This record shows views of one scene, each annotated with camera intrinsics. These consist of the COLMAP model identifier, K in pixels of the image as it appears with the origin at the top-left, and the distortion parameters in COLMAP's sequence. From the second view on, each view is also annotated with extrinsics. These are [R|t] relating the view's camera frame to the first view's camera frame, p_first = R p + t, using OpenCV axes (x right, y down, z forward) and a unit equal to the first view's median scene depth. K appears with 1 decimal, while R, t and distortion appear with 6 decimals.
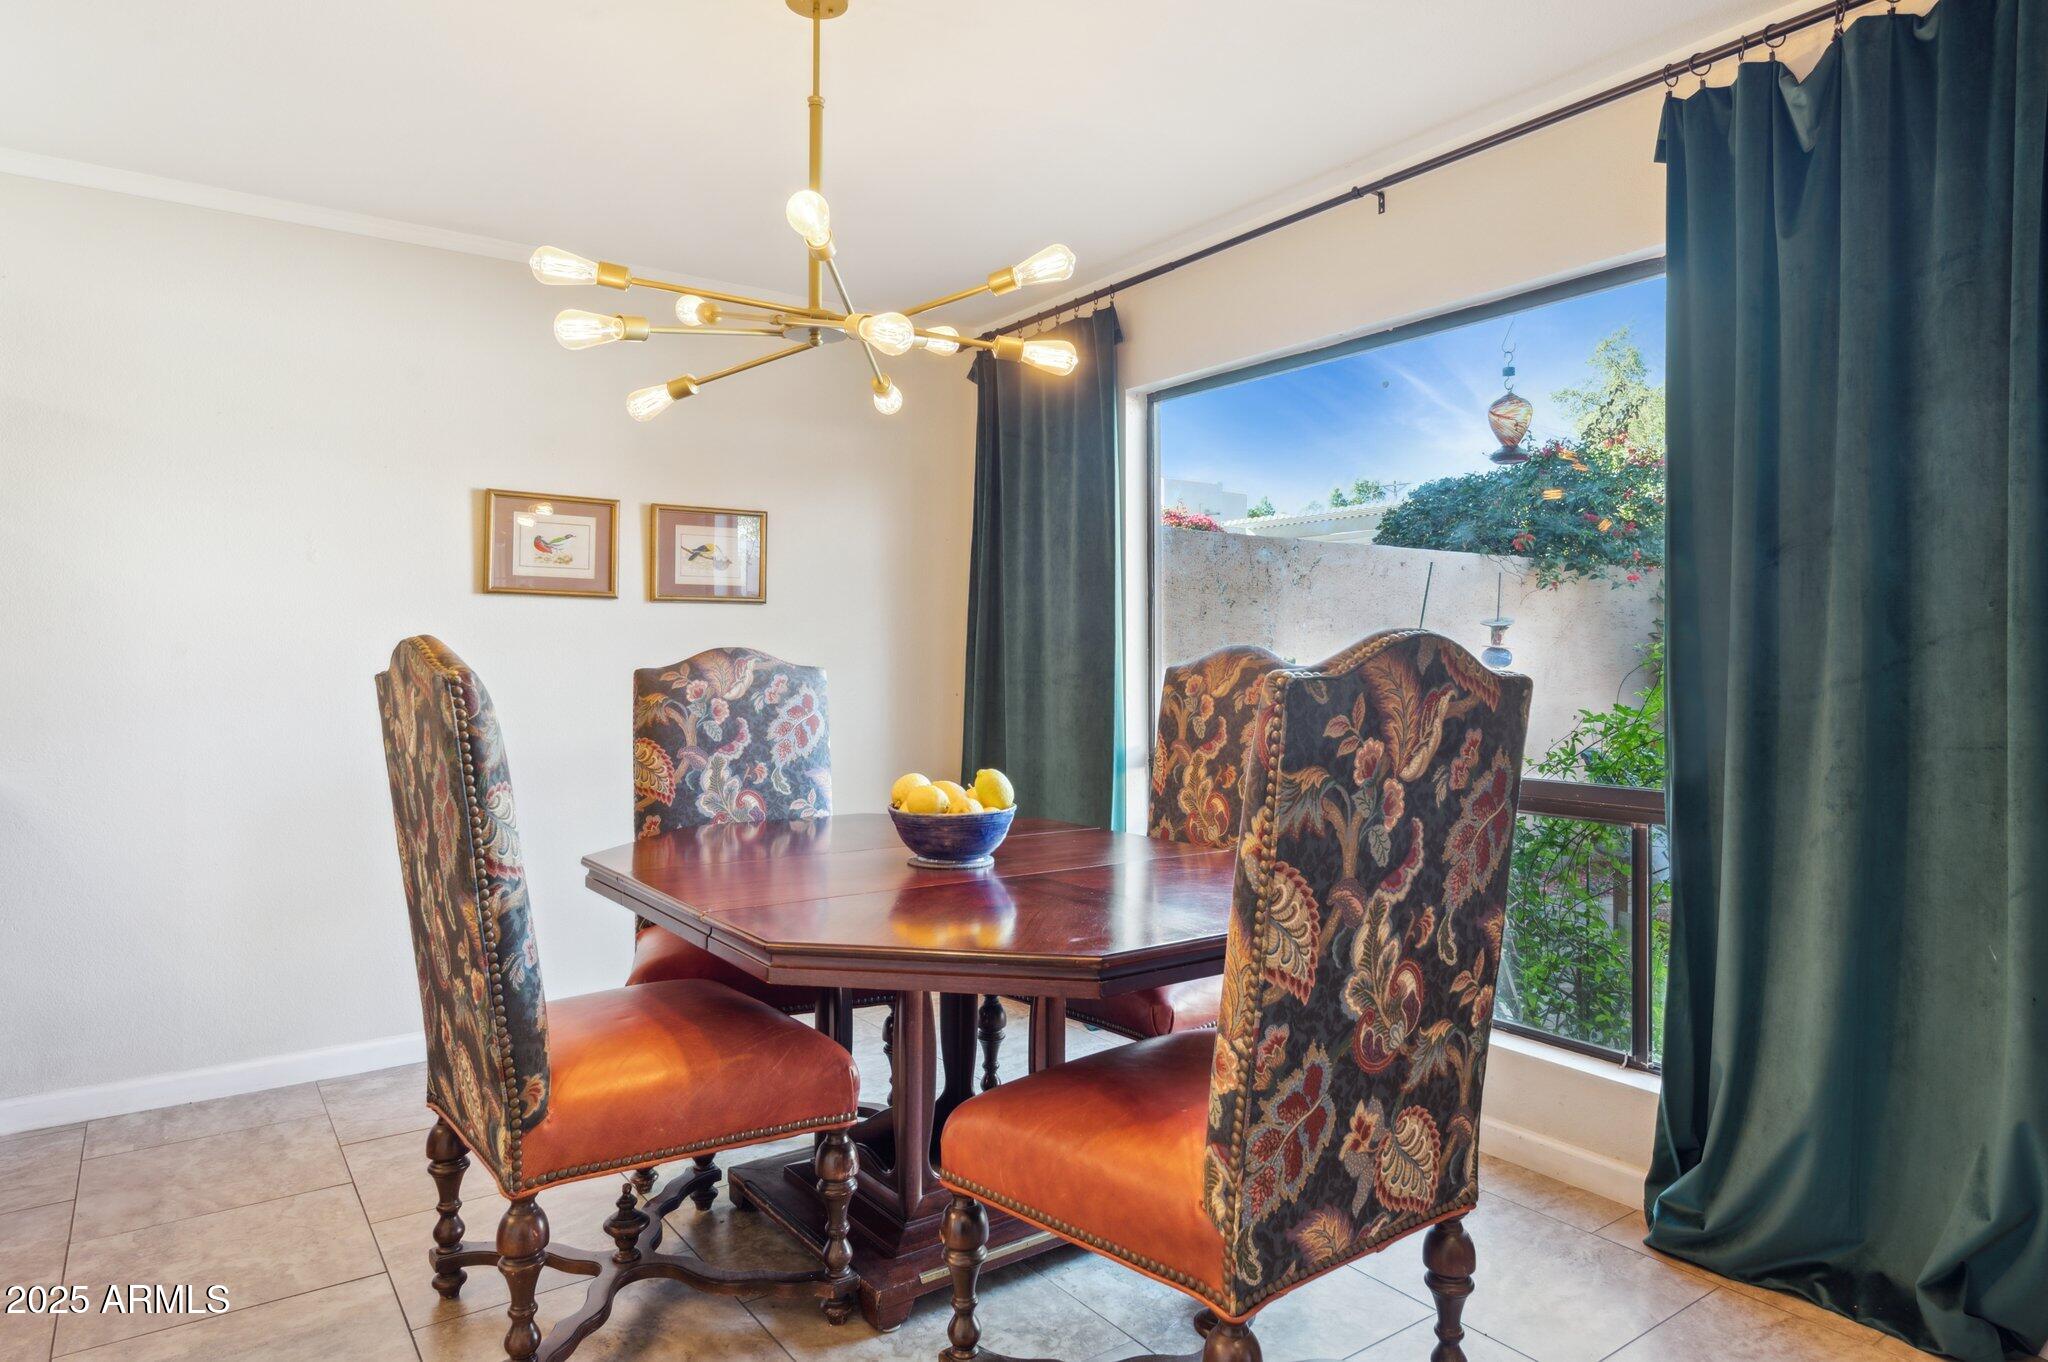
lens RADIAL K [[1198.8, 0, 1027.2], [0, 1198.8, 645.9], [0, 0, 1]] dist [0.000004, -0.000319]
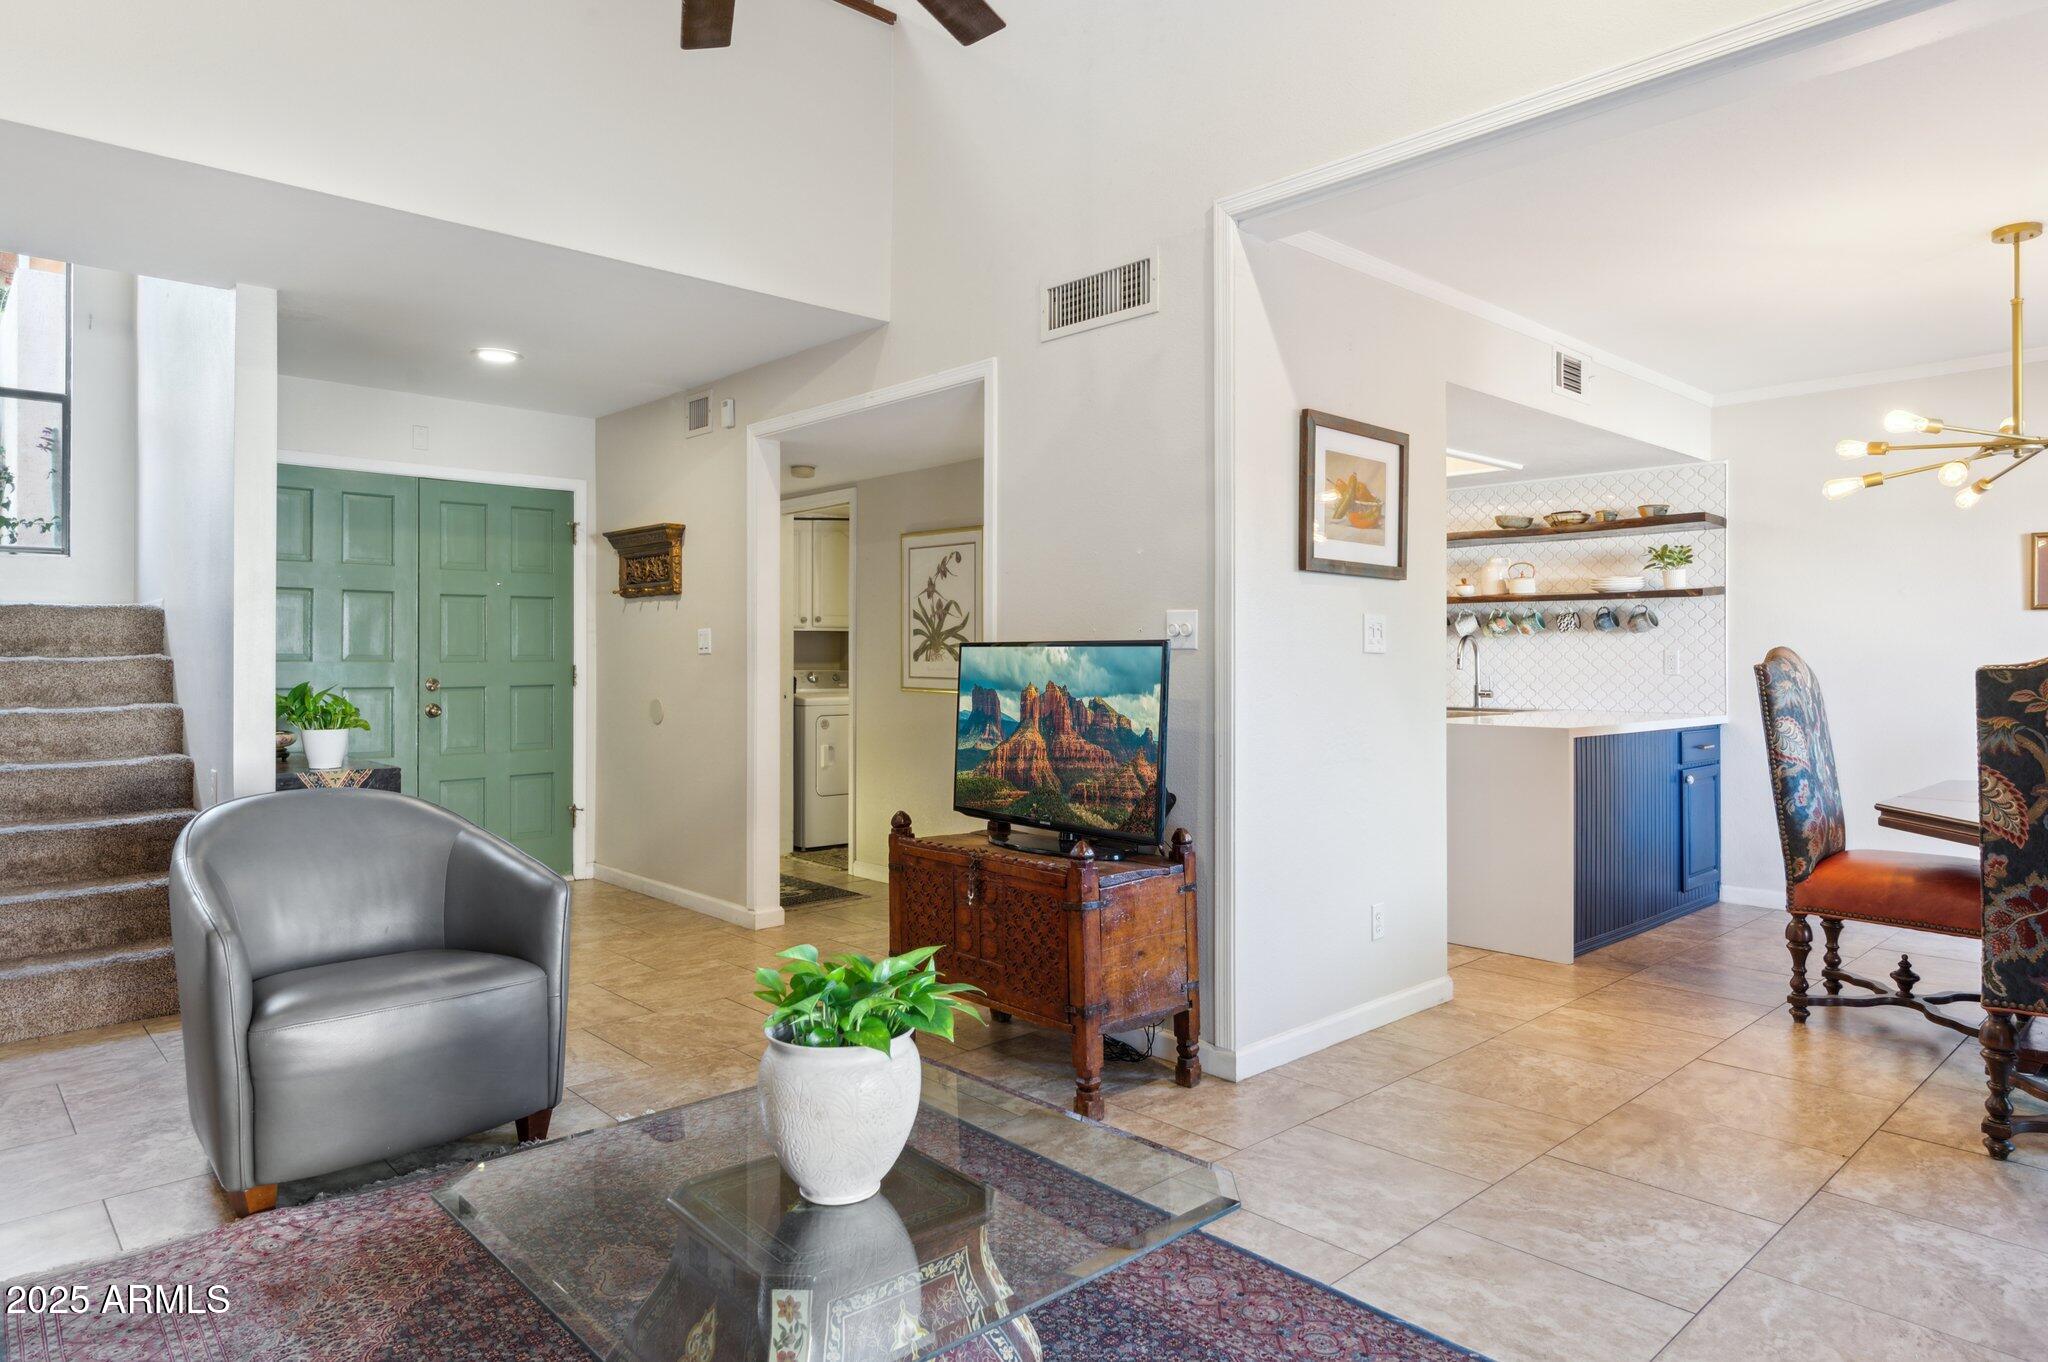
lens RADIAL K [[1198.8, 0, 1027.2], [0, 1198.8, 645.9], [0, 0, 1]] dist [0.000004, -0.000319]
pose [[0.114468, -0.009707, -0.993379, 1.866375], [0.011866, 0.999894, -0.008403, -0.011745], [0.993356, -0.010826, 0.114571, -0.706564]]
